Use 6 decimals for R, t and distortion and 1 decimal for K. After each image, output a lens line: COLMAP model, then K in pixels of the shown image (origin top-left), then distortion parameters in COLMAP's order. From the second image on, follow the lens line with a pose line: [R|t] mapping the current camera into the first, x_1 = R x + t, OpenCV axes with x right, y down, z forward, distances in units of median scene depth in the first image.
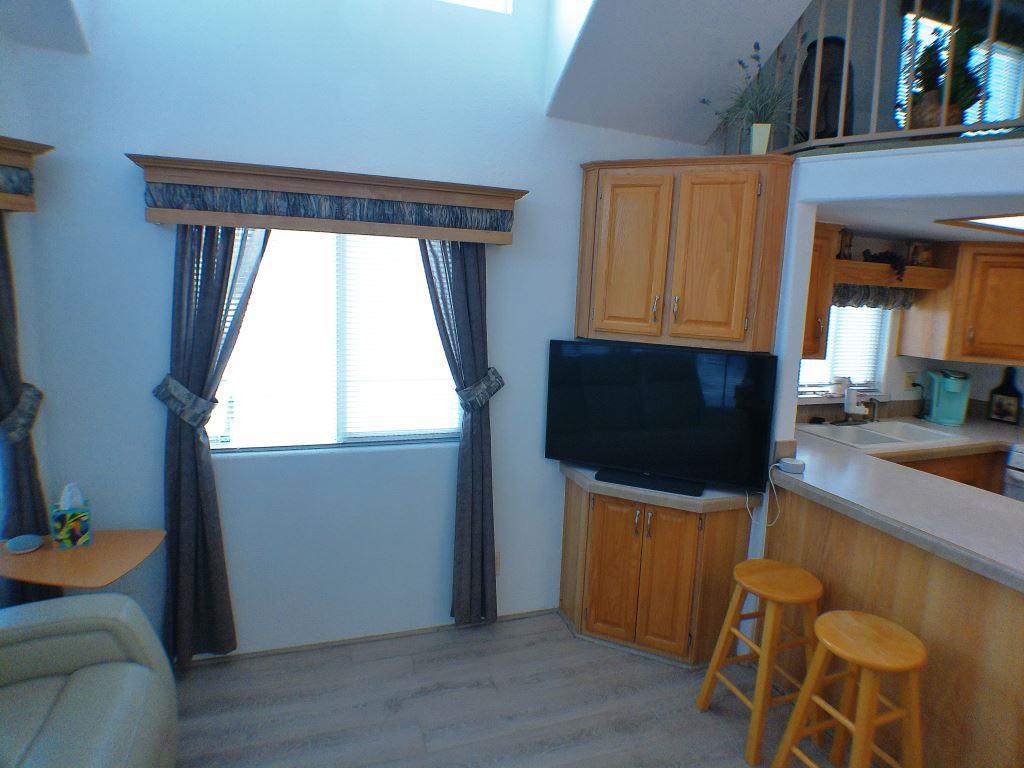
lens RADIAL K [[588.9, 0, 514.5], [0, 588.9, 370.3], [0, 0, 1]] dist [-0.051814, 0.003094]
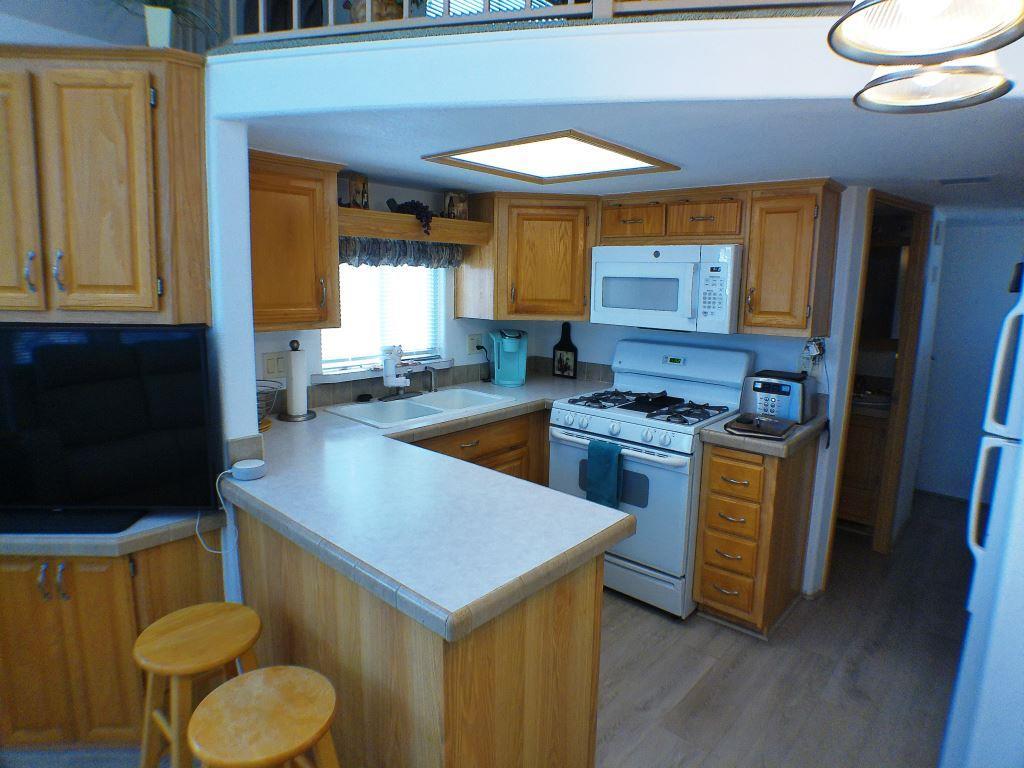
lens RADIAL K [[588.9, 0, 521.3], [0, 588.9, 366.3], [0, 0, 1]] dist [-0.051814, 0.003094]
pose [[0.878422, -0.093143, 0.468721, 0.431984], [0.077507, 0.995604, 0.052591, 0.015285], [-0.471559, -0.009868, 0.881779, 0.154171]]
